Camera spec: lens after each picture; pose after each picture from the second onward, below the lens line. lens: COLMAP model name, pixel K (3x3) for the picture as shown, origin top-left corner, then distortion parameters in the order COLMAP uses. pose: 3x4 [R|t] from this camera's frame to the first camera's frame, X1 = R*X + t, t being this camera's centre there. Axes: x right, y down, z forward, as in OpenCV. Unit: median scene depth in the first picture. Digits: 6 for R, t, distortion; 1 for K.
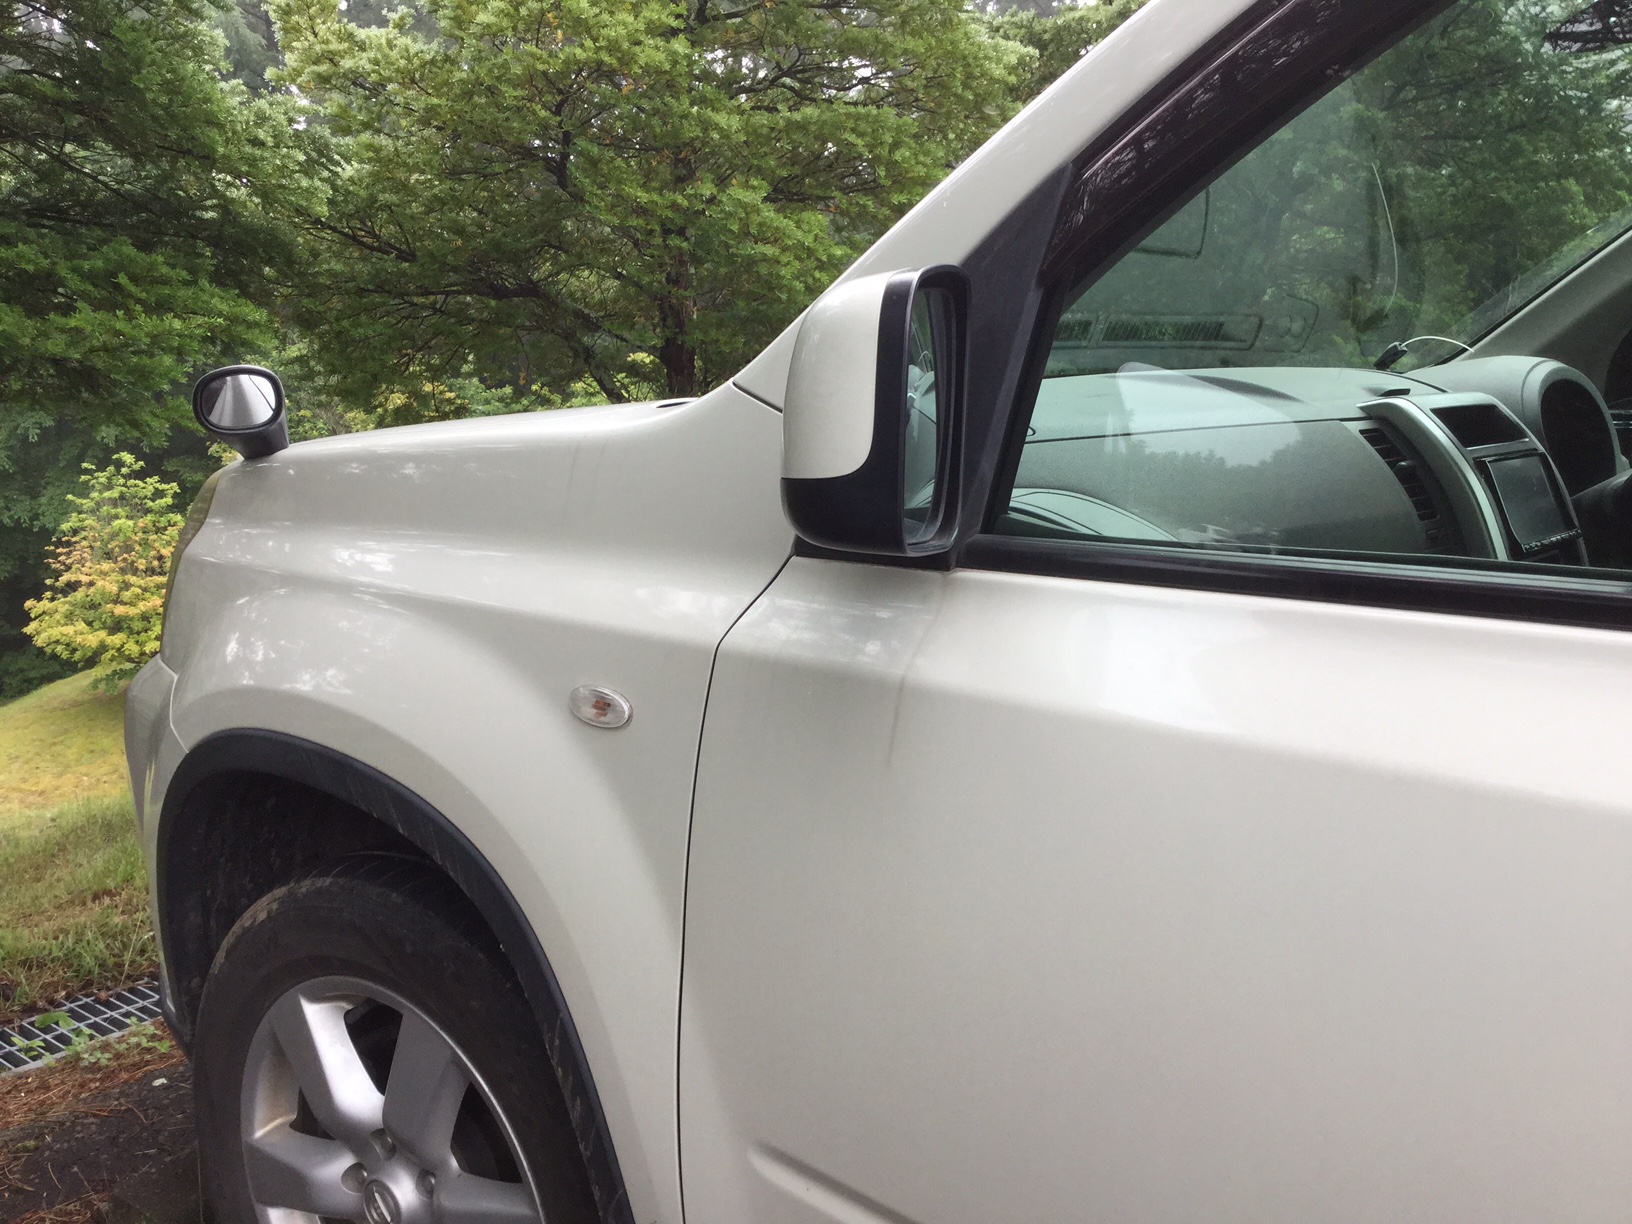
lens RADIAL K [[1500.3, 0, 803.4], [0, 1500.3, 603.2], [0, 0, 1]] dist [0.080225, -0.147085]
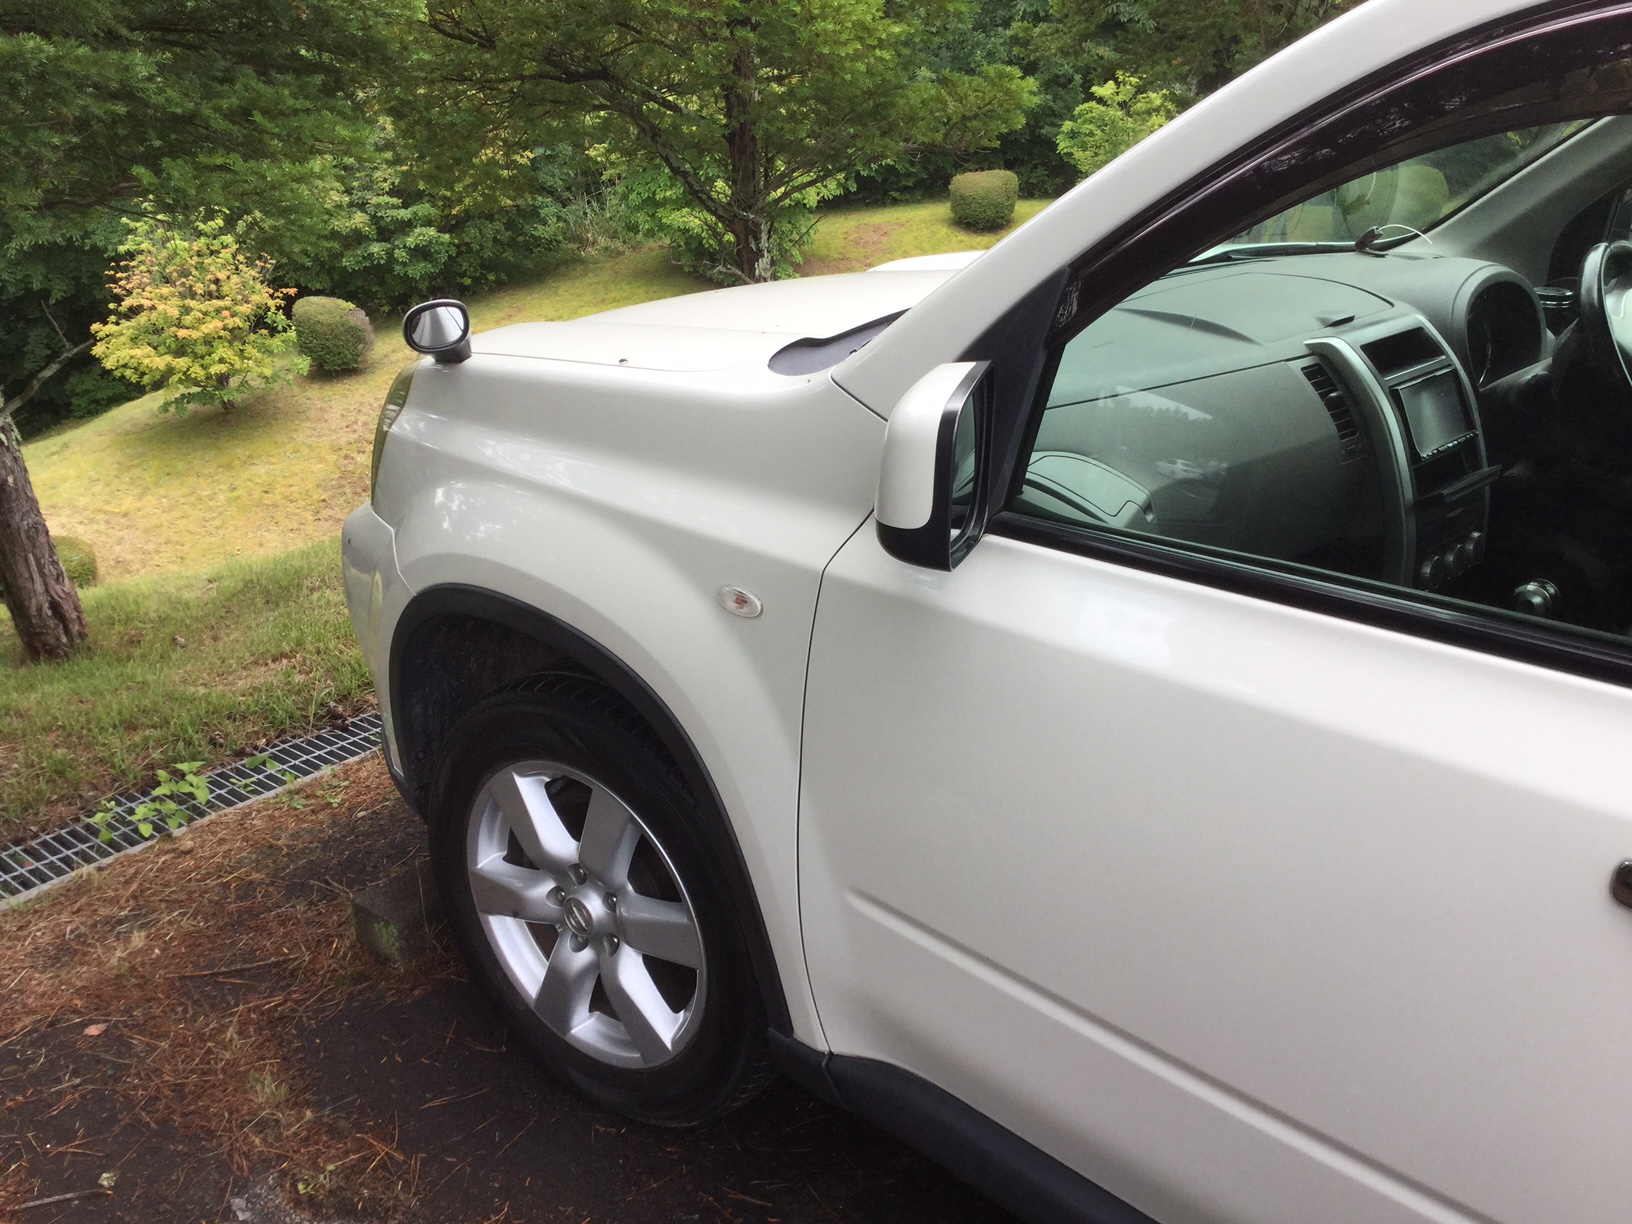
lens RADIAL K [[1500.3, 0, 824.8], [0, 1500.3, 611.2], [0, 0, 1]] dist [0.080225, -0.147085]
pose [[0.999831, 0.006693, -0.017108, -0.010145], [-0.003243, 0.980953, 0.194218, -0.074779], [0.018082, -0.194130, 0.980809, -0.155864]]
